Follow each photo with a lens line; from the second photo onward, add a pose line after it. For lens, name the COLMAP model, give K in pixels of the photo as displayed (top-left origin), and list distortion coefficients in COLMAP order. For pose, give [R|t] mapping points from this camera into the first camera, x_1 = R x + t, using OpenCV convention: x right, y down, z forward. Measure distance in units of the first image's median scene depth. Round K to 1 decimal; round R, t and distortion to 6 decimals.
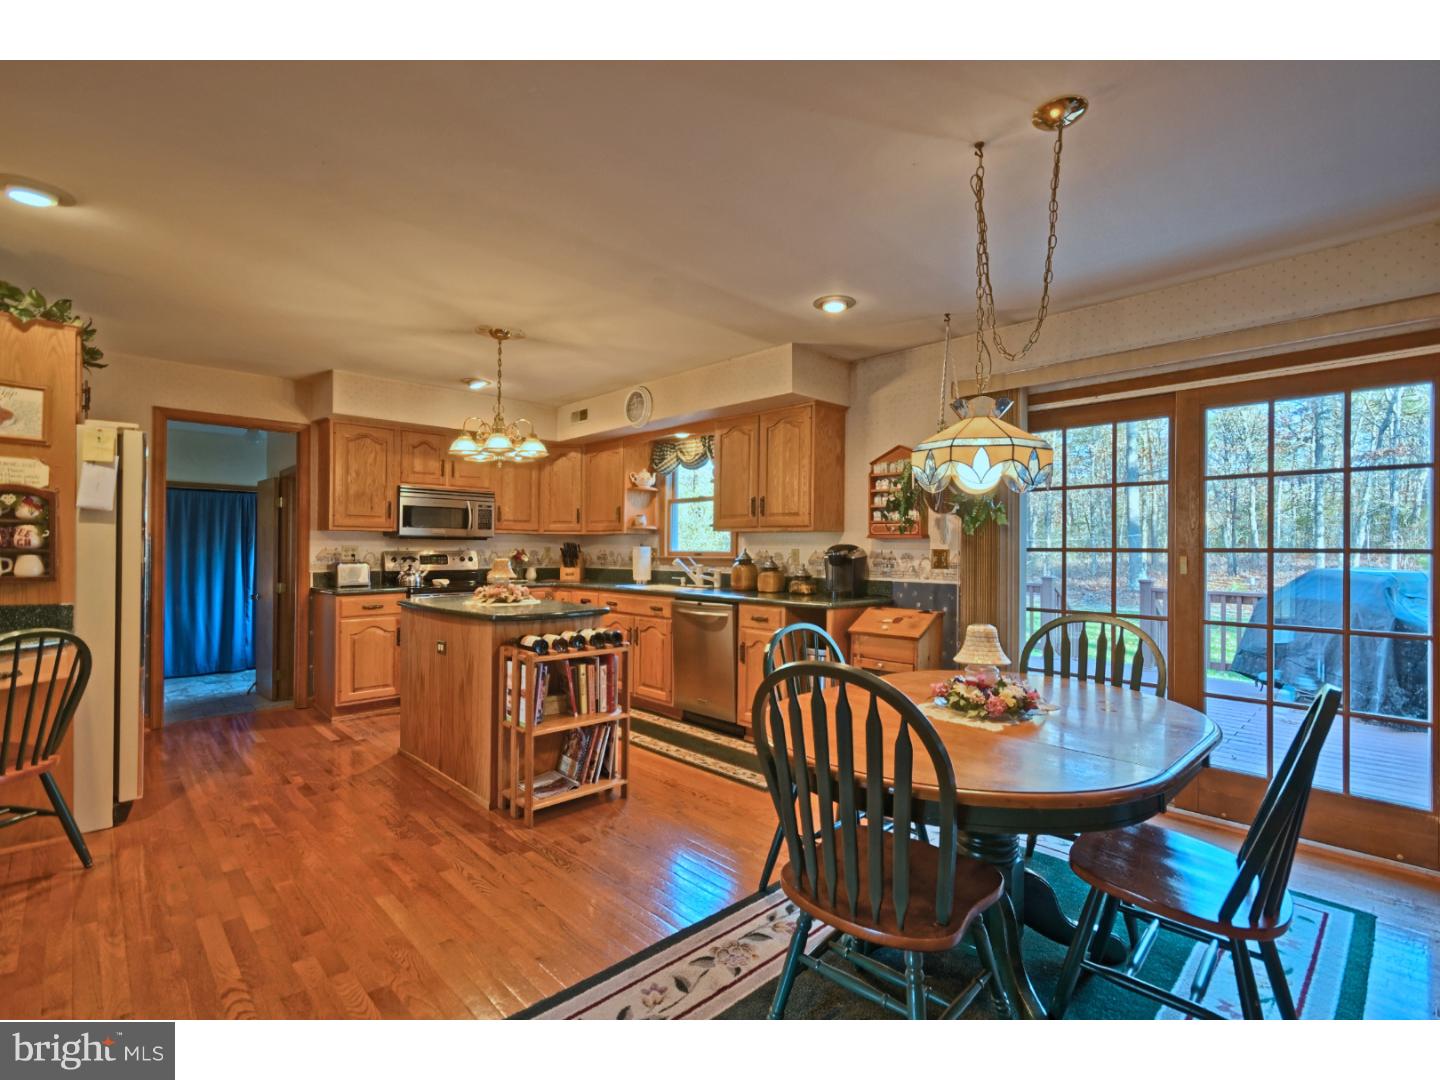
lens RADIAL K [[657.8, 0, 735.8], [0, 657.8, 545.1], [0, 0, 1]] dist [-0.000530, 0.000286]
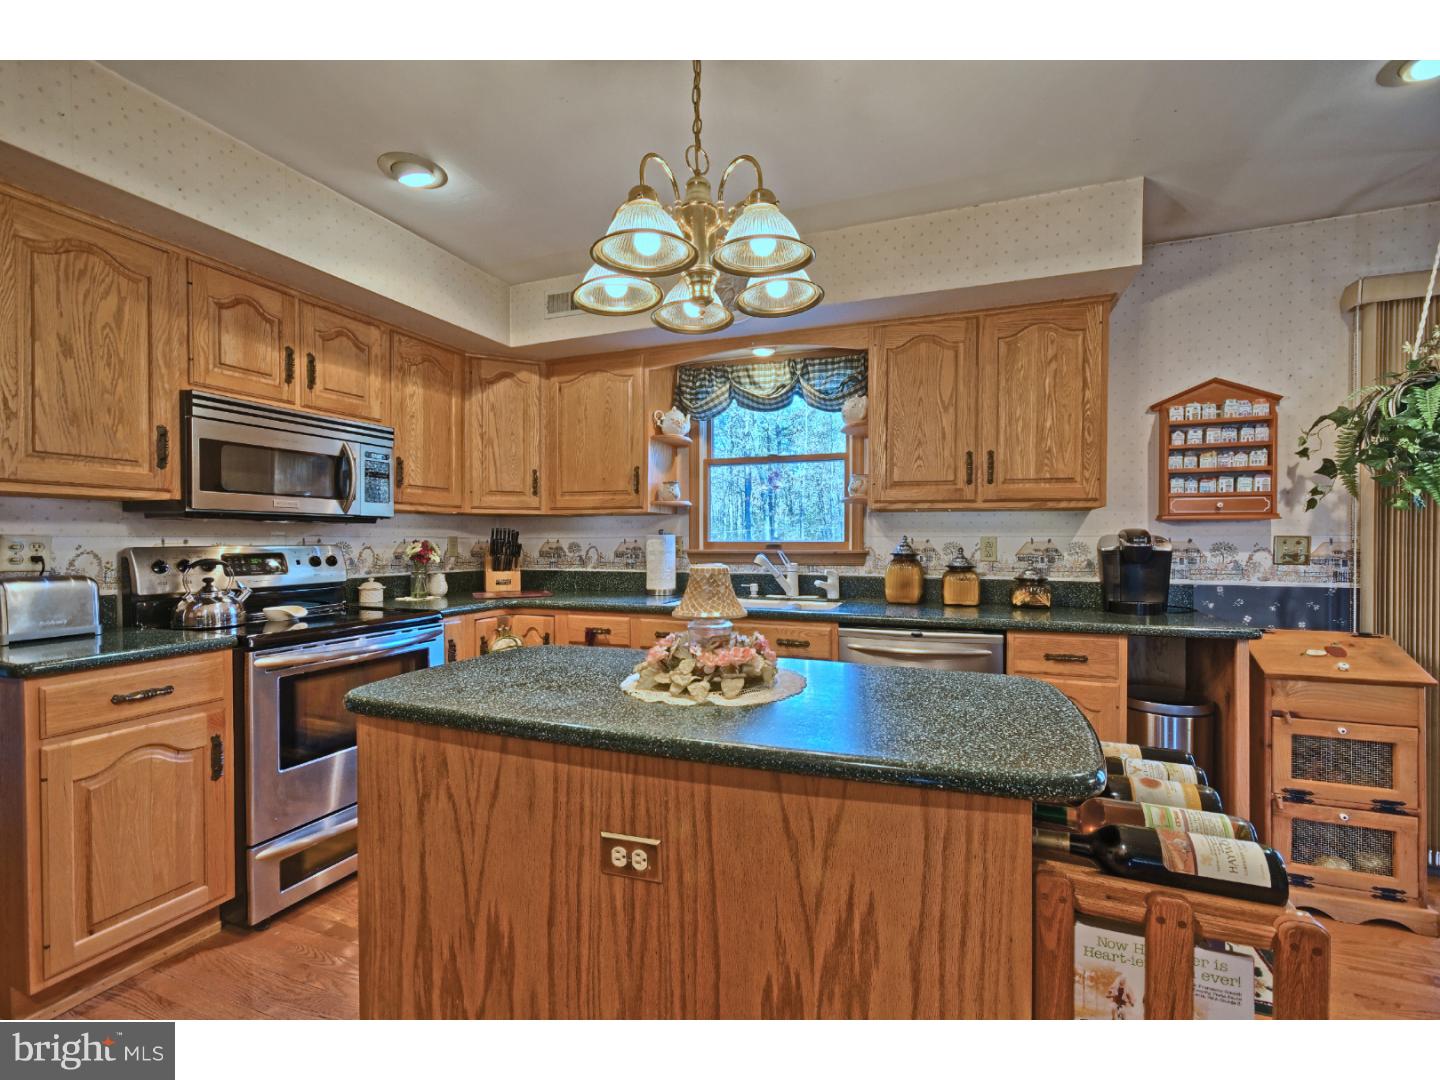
lens RADIAL K [[637.2, 0, 737.6], [0, 637.2, 545.4], [0, 0, 1]] dist [0.003315, 0.000384]
pose [[0.912239, -0.010940, 0.409511, -0.359526], [0.003451, 0.999813, 0.019021, 0.001352], [-0.409643, -0.015939, 0.912107, 0.483177]]
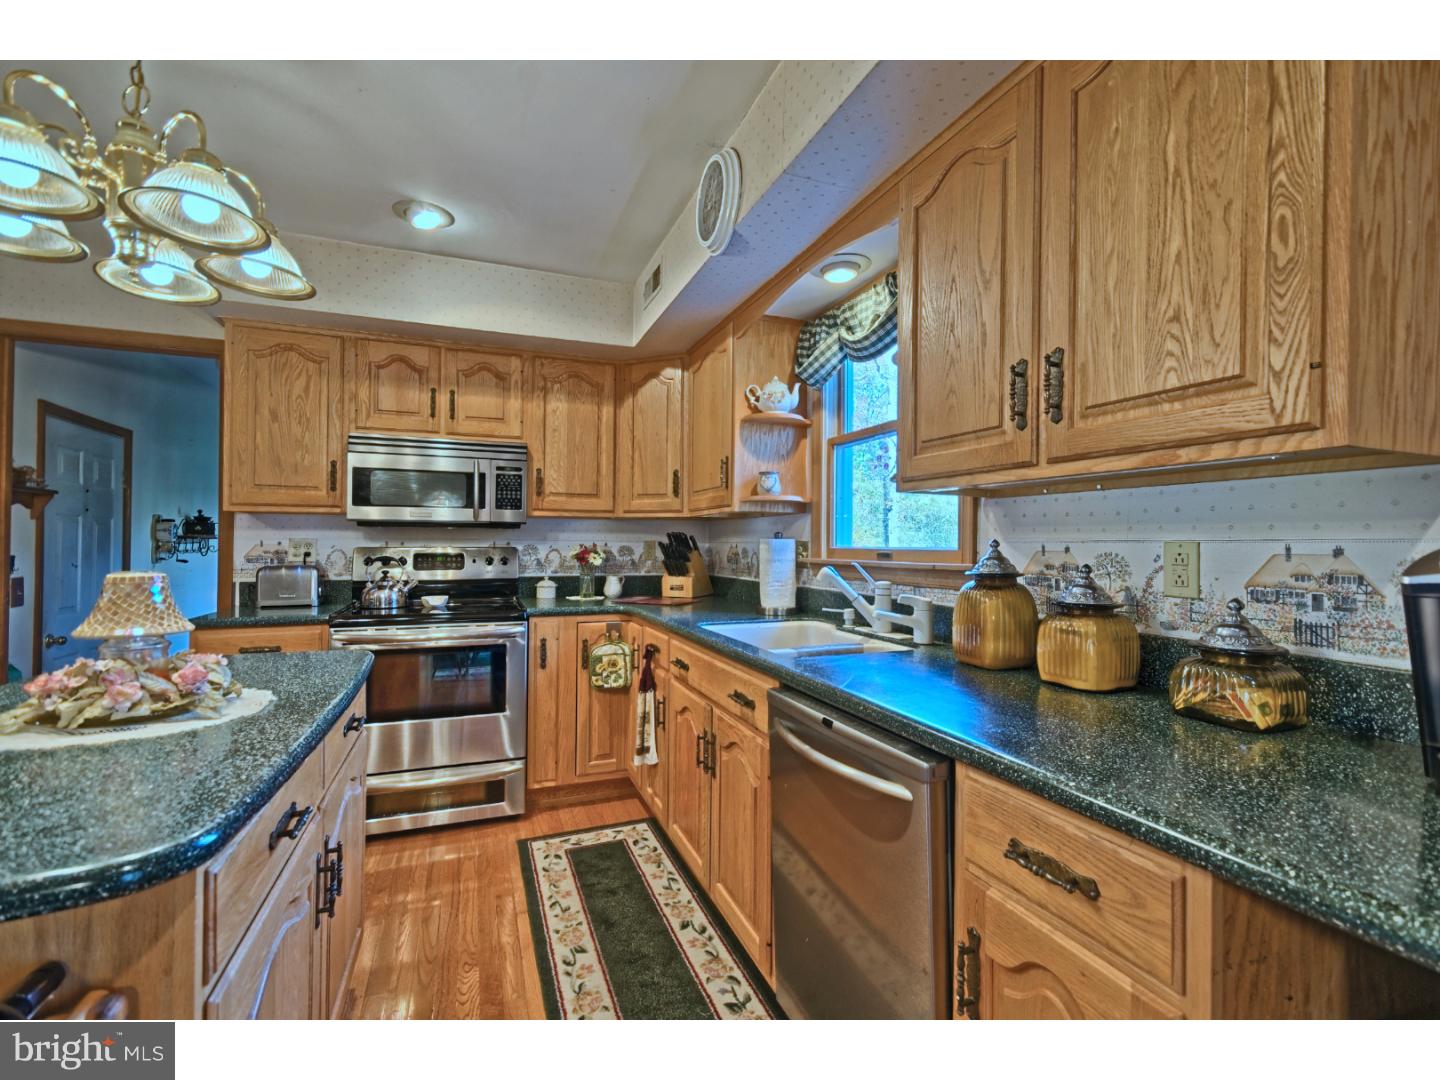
lens RADIAL K [[651.2, 0, 735.9], [0, 651.2, 534.5], [0, 0, 1]] dist [-0.001861, -0.000162]
pose [[0.920399, -0.006624, -0.390925, 0.020550], [0.002591, 0.999938, -0.010843, 0.004834], [0.390973, 0.008967, 0.920359, 0.608603]]
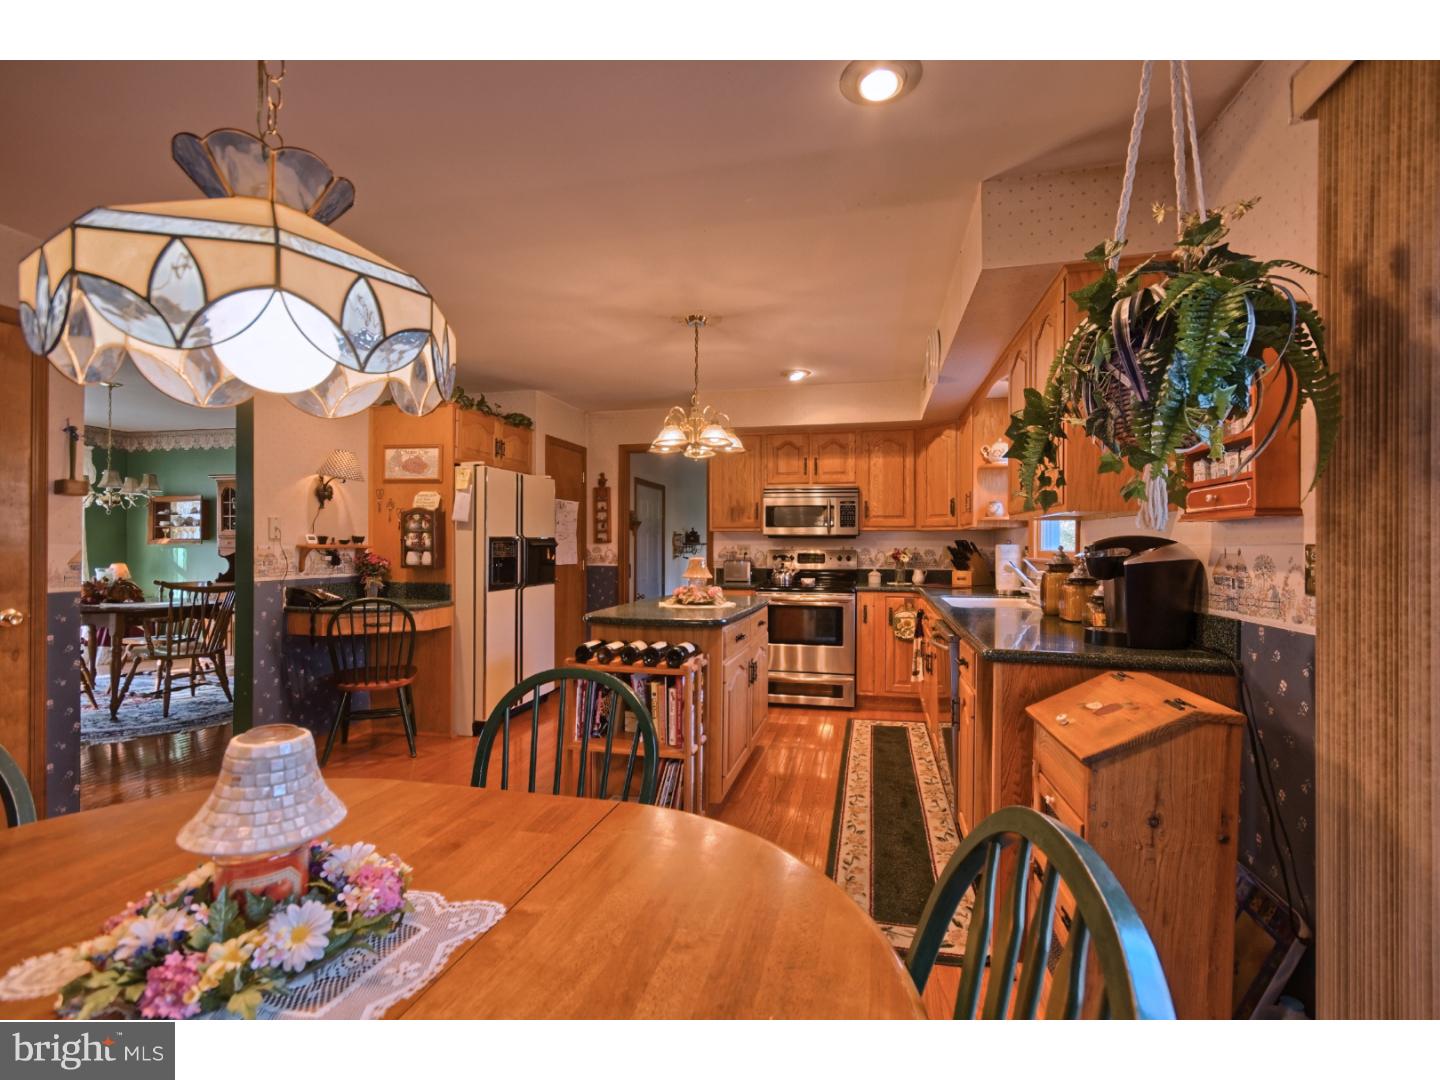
lens RADIAL K [[646.1, 0, 735.6], [0, 646.1, 541.5], [0, 0, 1]] dist [0.003592, 0.000501]
pose [[0.539408, -0.010205, -0.841982, 0.333974], [0.004791, 0.999948, -0.009050, 0.004786], [0.842031, 0.000847, 0.539429, 0.402269]]
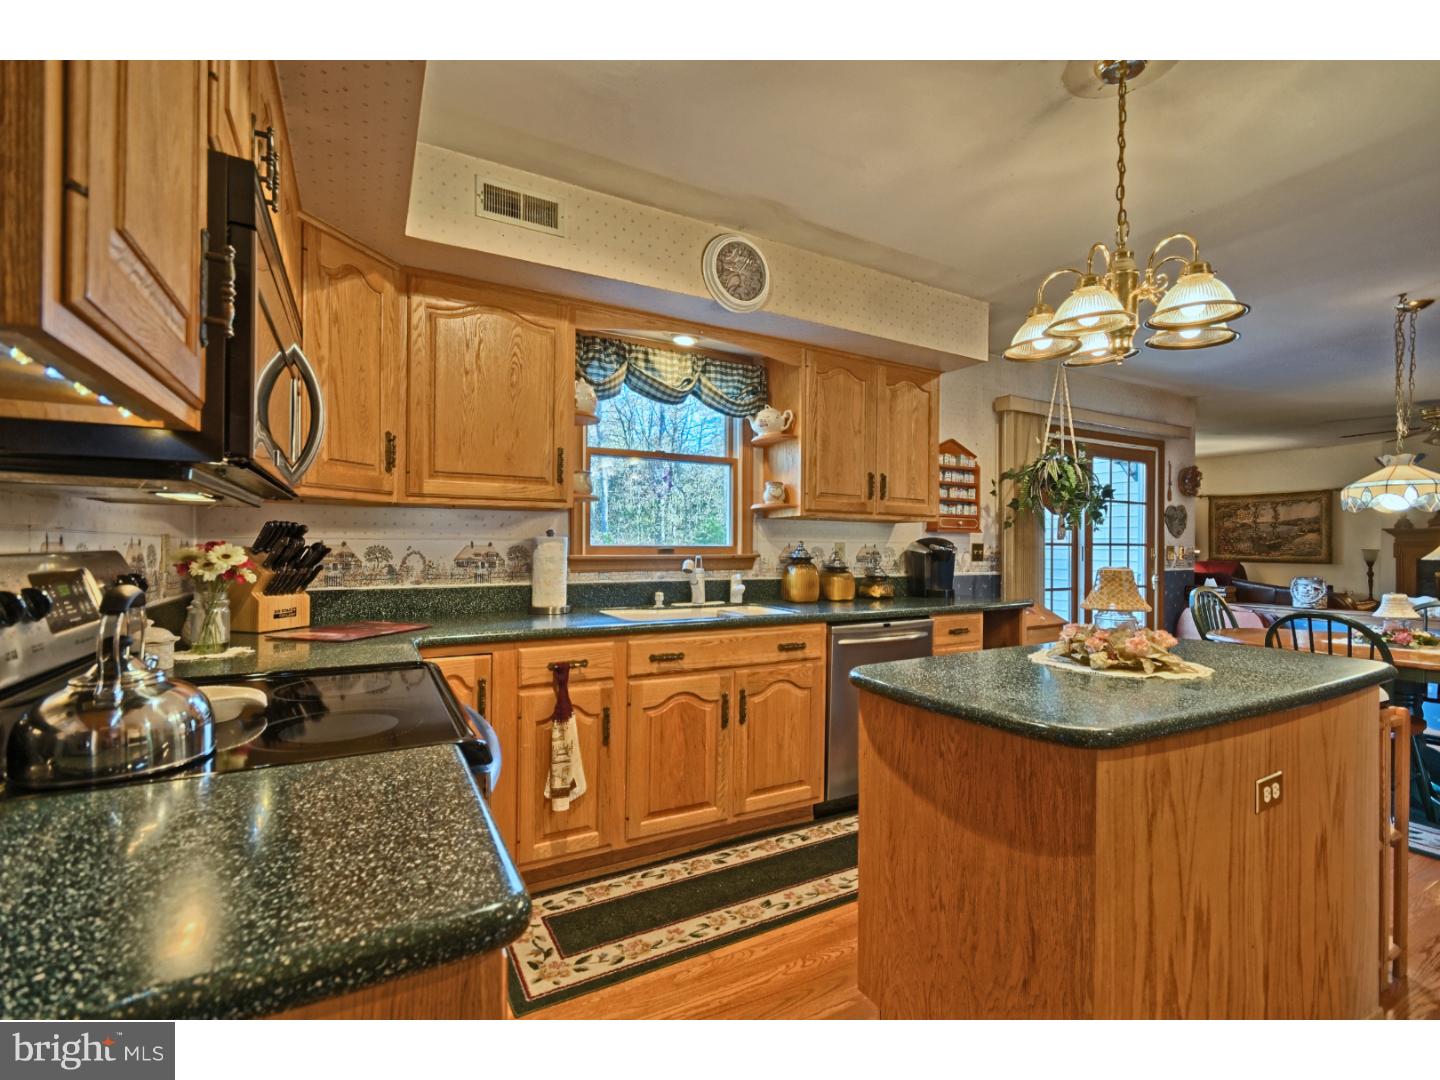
lens RADIAL K [[657.8, 0, 735.8], [0, 657.8, 545.1], [0, 0, 1]] dist [-0.000530, 0.000286]
pose [[0.267095, -0.005703, 0.963653, -0.636398], [-0.012023, 0.999885, 0.009250, 0.002934], [-0.963595, -0.014056, 0.266996, 0.832421]]
